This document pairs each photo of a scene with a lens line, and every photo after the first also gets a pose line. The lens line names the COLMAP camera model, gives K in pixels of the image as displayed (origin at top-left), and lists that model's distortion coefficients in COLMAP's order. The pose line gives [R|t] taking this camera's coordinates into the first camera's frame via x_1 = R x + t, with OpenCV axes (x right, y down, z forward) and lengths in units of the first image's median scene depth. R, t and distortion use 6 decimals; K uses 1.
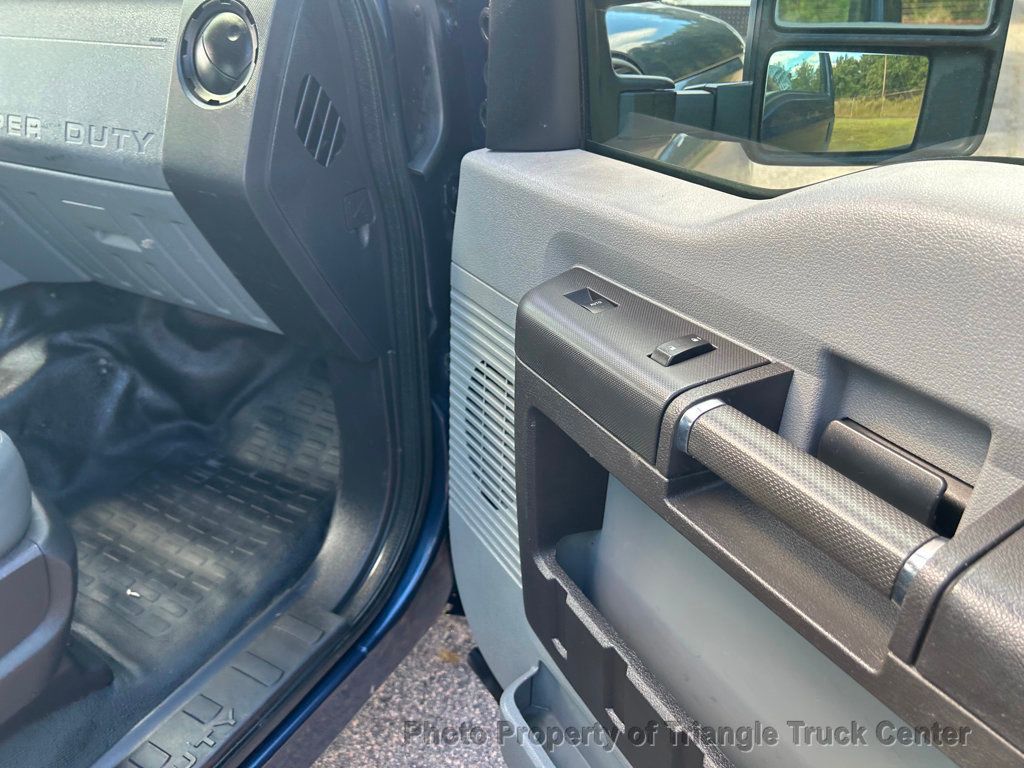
lens RADIAL K [[770.5, 0, 499.6], [0, 770.5, 382.4], [0, 0, 1]] dist [0.051721, -0.052250]
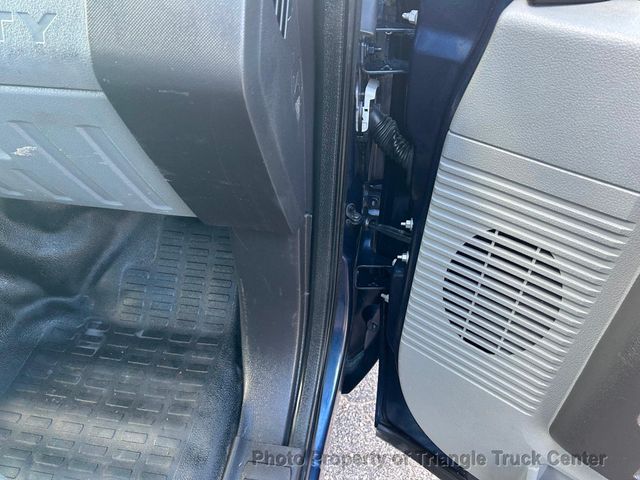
lens RADIAL K [[482.3, 0, 319.5], [0, 482.3, 246.3], [0, 0, 1]] dist [0.071385, -0.078763]
pose [[0.931359, -0.221616, 0.288888, -0.297821], [0.160475, 0.962058, 0.220665, -0.130152], [-0.326830, -0.159159, 0.931585, 0.347516]]
